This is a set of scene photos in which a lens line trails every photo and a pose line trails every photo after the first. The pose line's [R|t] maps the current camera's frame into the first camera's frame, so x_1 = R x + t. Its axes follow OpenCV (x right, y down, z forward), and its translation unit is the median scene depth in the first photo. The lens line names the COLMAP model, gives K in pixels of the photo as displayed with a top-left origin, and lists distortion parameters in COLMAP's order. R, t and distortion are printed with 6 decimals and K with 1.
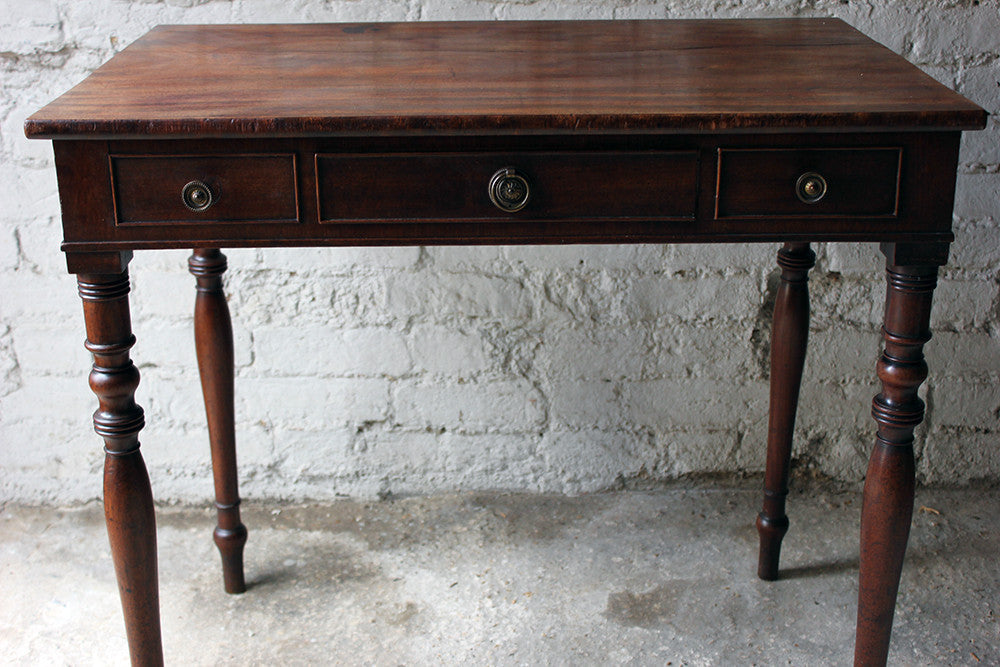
lens RADIAL K [[1370.5, 0, 514.7], [0, 1370.5, 329.5], [0, 0, 1]] dist [-0.036108, 0.000000]
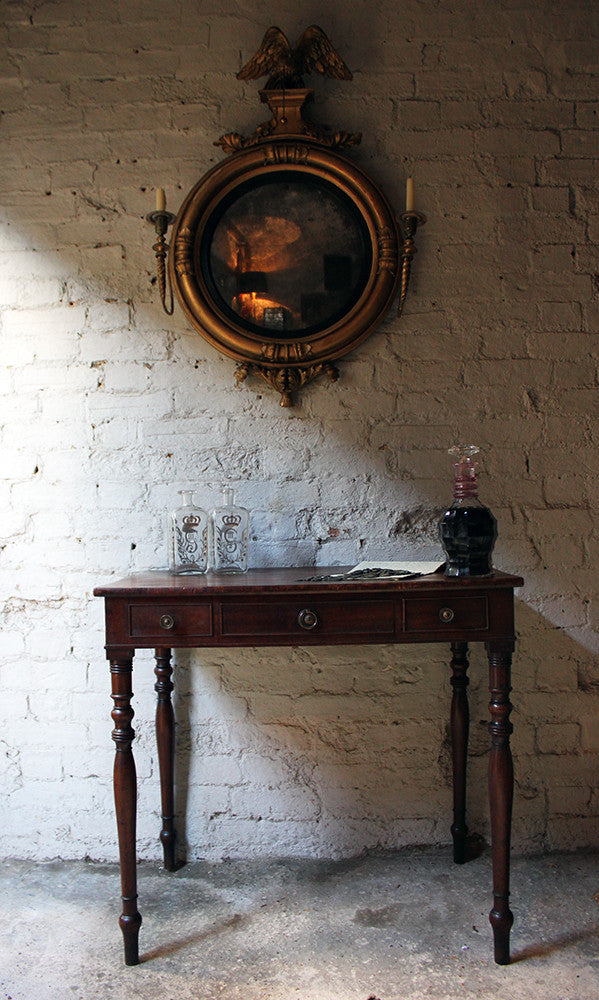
lens RADIAL K [[822.5, 0, 271.1], [0, 822.5, 527.7], [0, 0, 1]] dist [-0.153765, 0.133818]
pose [[0.997837, -0.019006, -0.062929, 0.032730], [-0.005301, 0.930907, -0.365217, 0.107313], [0.065522, 0.364760, 0.928793, -0.068786]]
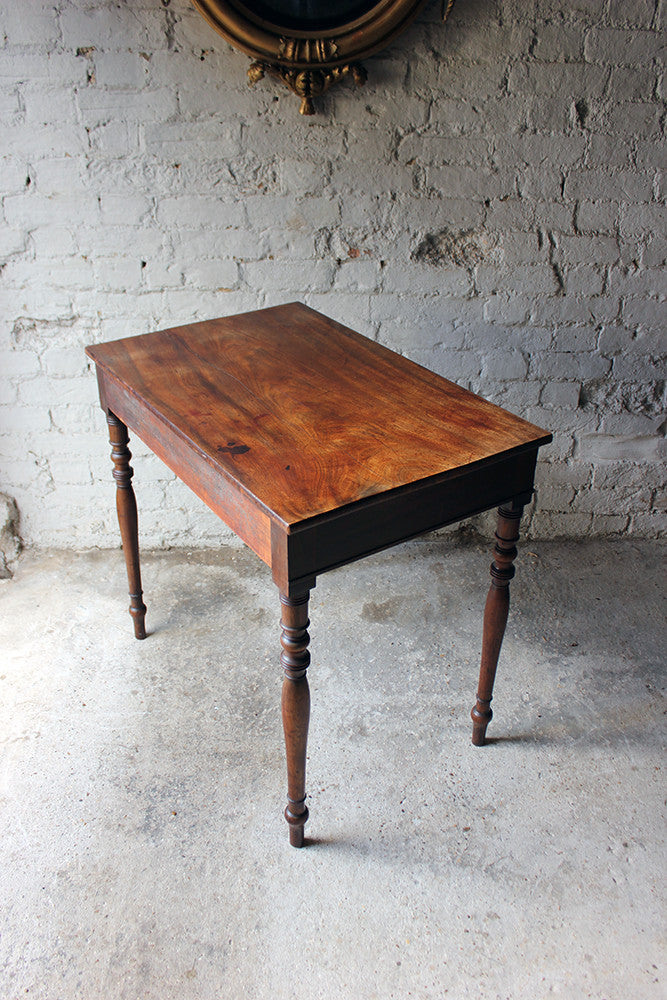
lens RADIAL K [[845.6, 0, 335.9], [0, 845.6, 506.7], [0, 0, 1]] dist [-0.152705, 0.128454]
pose [[0.999848, 0.003907, 0.017002, 0.008315], [-0.006732, 0.985514, 0.169459, -0.135528], [-0.016094, -0.169548, 0.985391, -0.147083]]
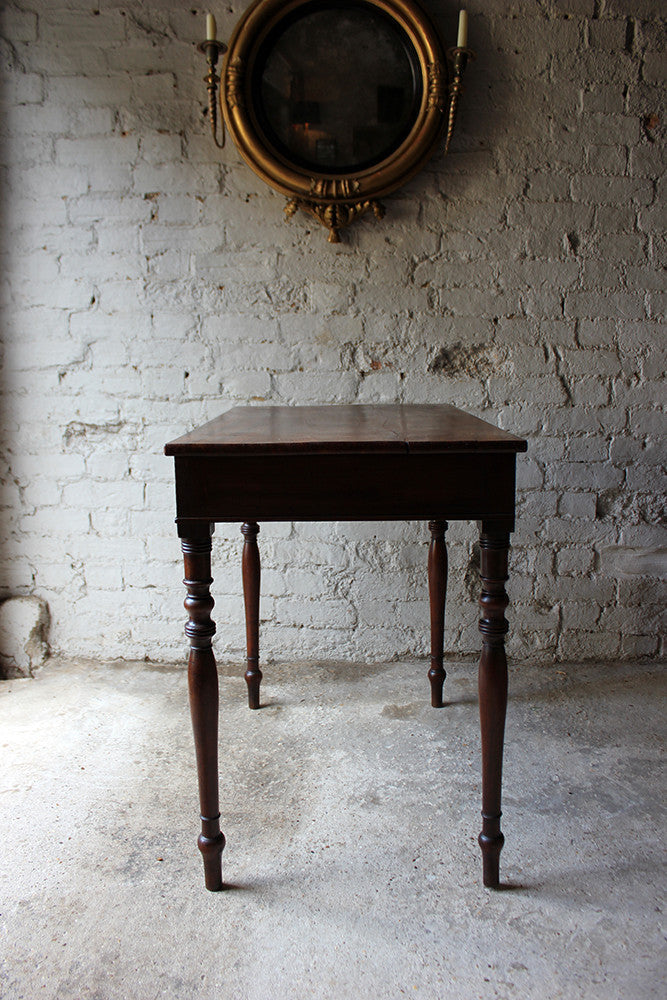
lens RADIAL K [[807.8, 0, 337.1], [0, 807.8, 516.1], [0, 0, 1]] dist [-0.158710, 0.126573]
pose [[0.998659, 0.014720, -0.049630, 0.050835], [-0.023107, 0.984664, -0.172927, 0.118888], [0.046324, 0.173842, 0.983683, -0.121301]]
